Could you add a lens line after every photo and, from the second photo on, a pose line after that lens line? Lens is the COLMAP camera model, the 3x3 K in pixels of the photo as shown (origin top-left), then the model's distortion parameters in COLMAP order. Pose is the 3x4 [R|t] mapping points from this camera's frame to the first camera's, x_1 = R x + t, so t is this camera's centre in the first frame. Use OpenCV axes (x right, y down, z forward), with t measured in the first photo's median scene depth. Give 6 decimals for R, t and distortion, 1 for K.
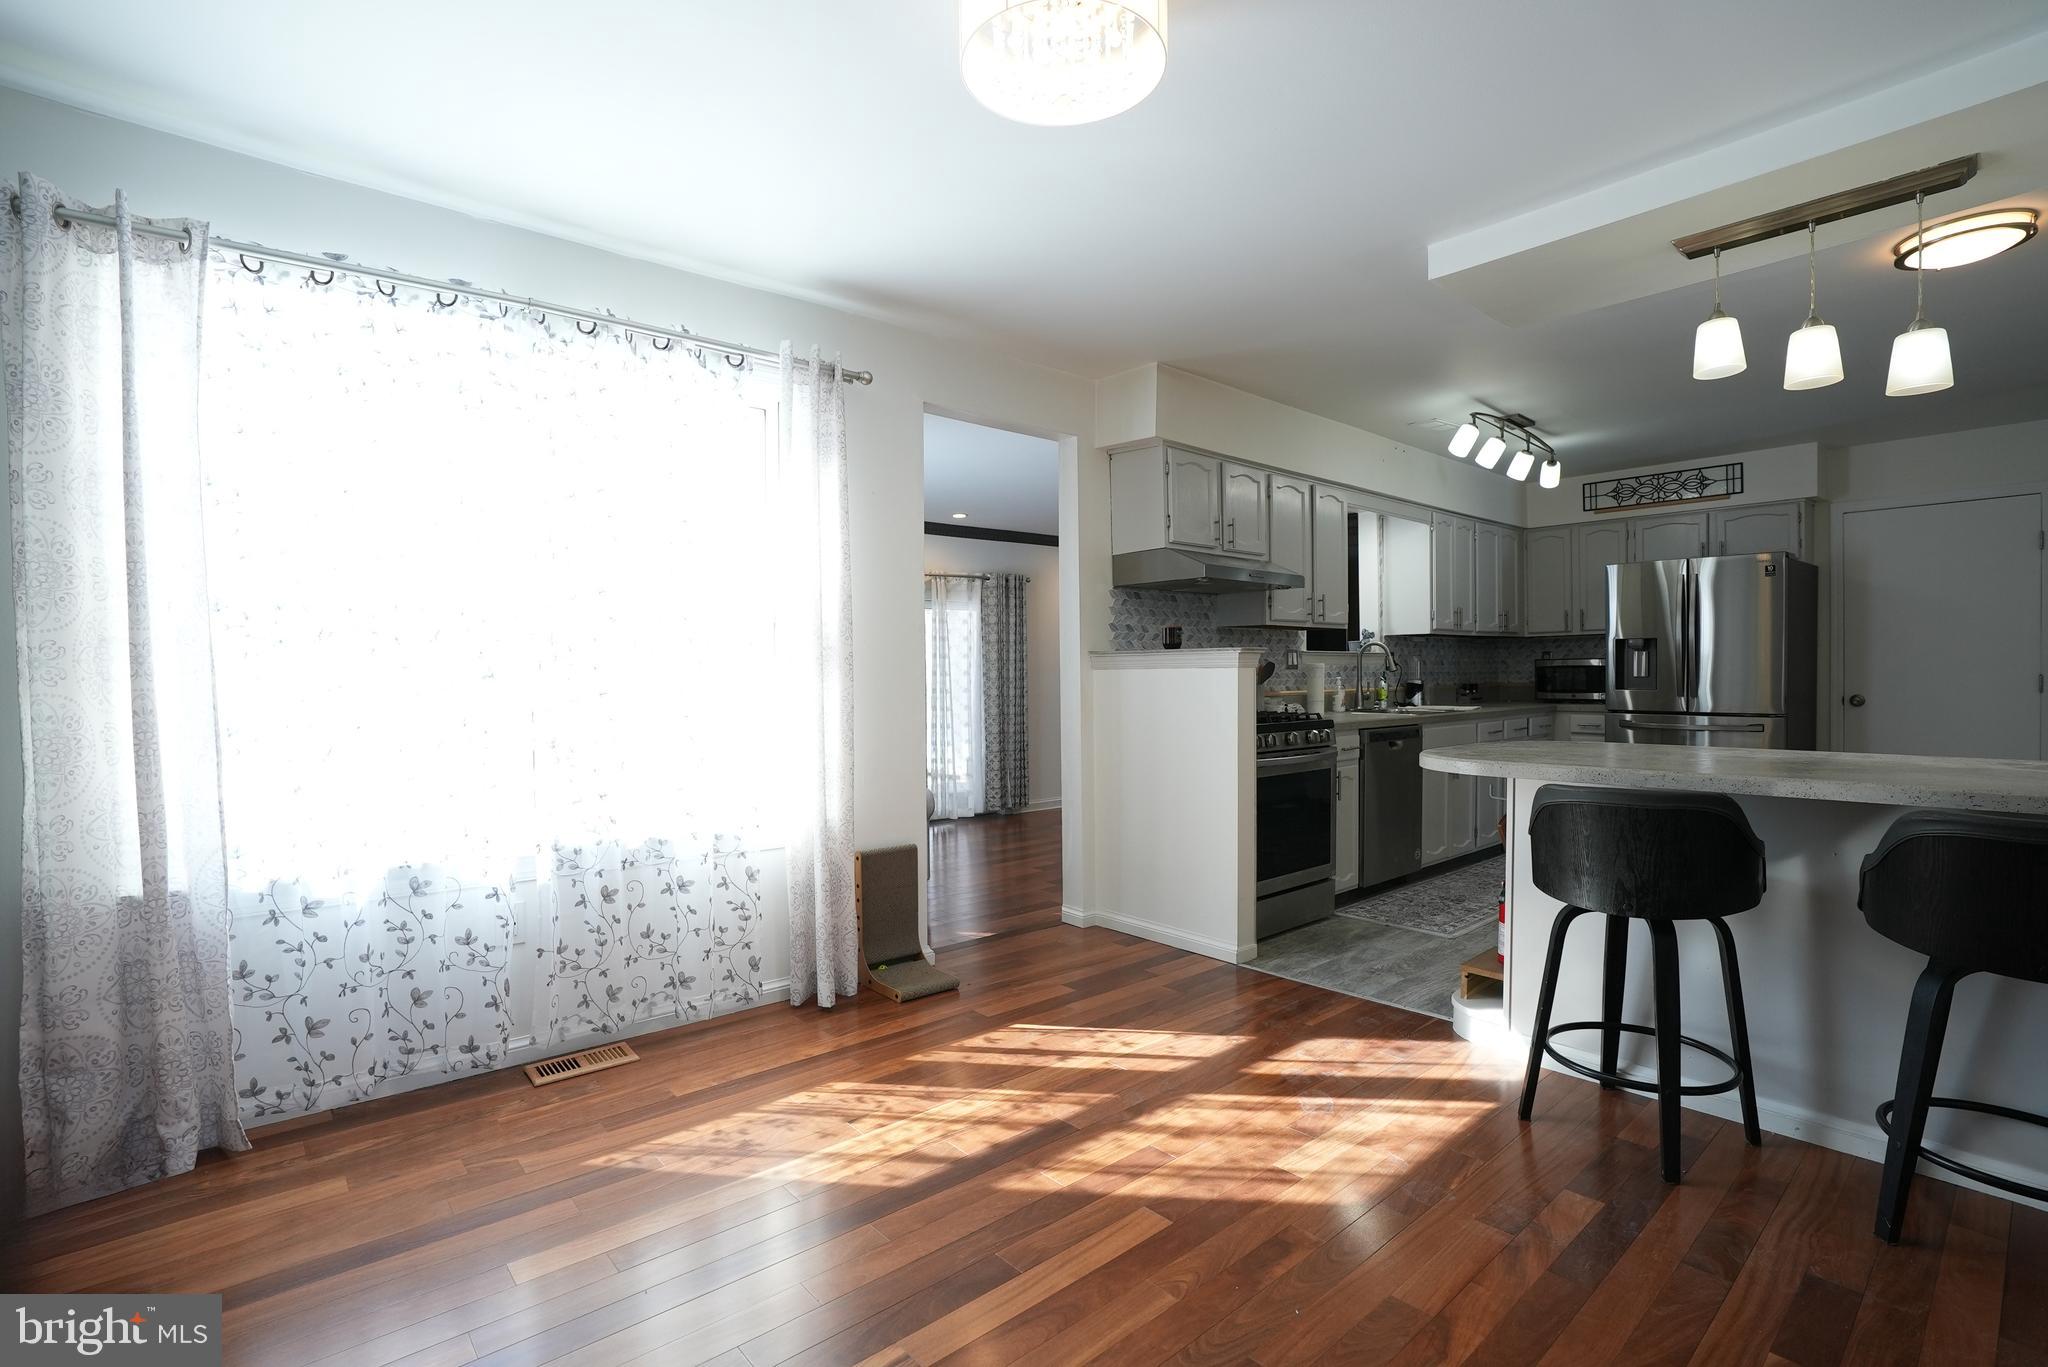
lens RADIAL K [[960.9, 0, 1020.1], [0, 960.9, 682.0], [0, 0, 1]] dist [-0.039960, 0.002121]
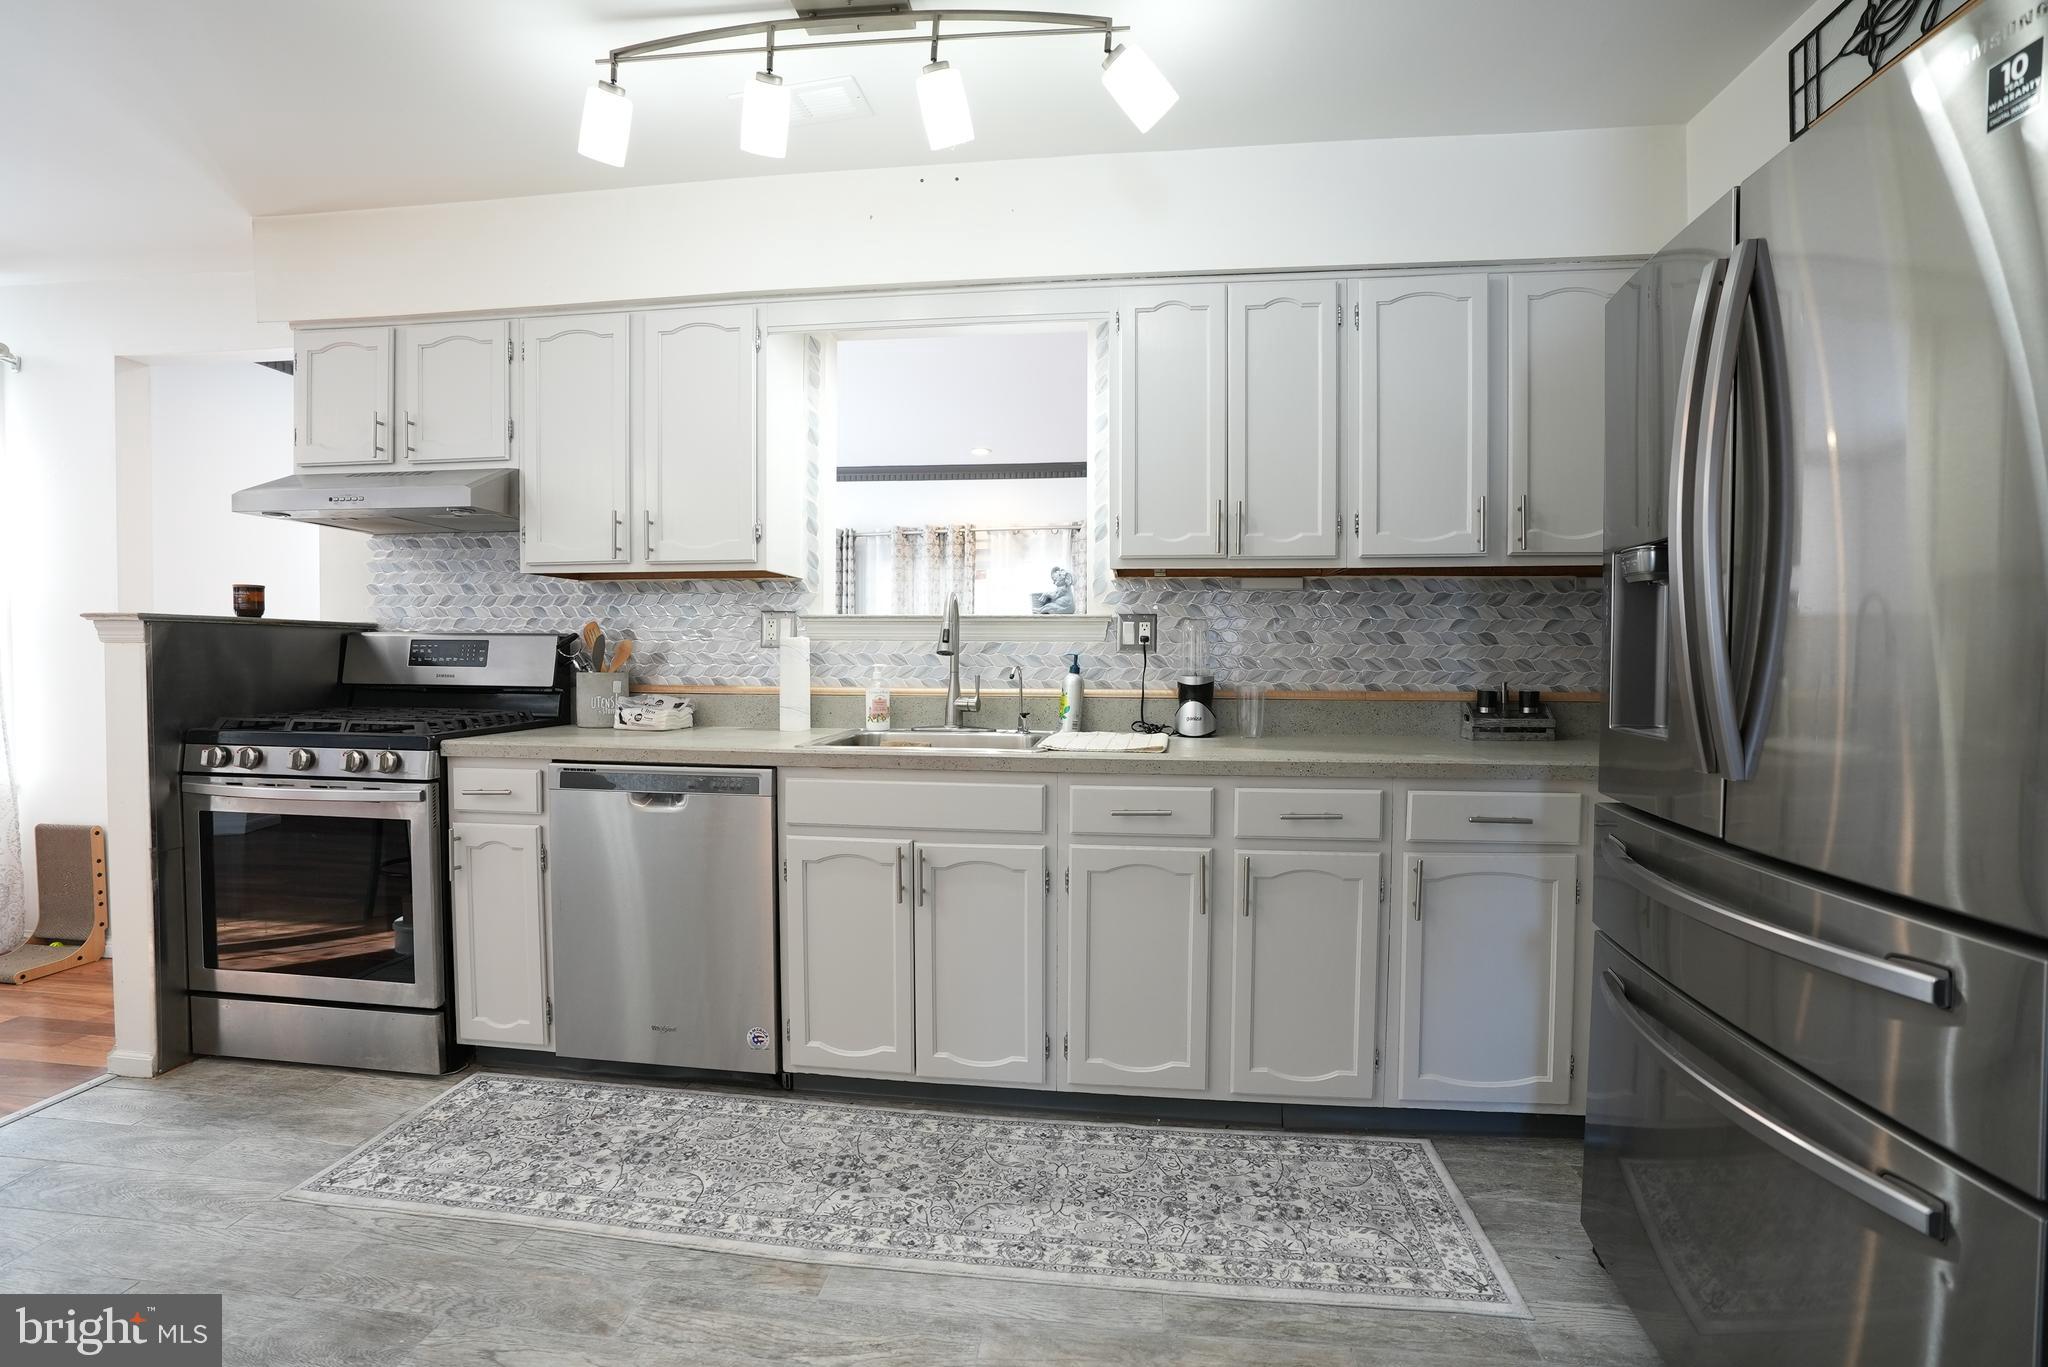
lens RADIAL K [[954.1, 0, 1006.7], [0, 954.1, 684.8], [0, 0, 1]] dist [-0.059049, 0.020456]
pose [[0.656360, 0.034984, -0.753636, 0.726844], [-0.017717, 0.999364, 0.030961, -0.010340], [0.754240, -0.006969, 0.656562, 0.675385]]
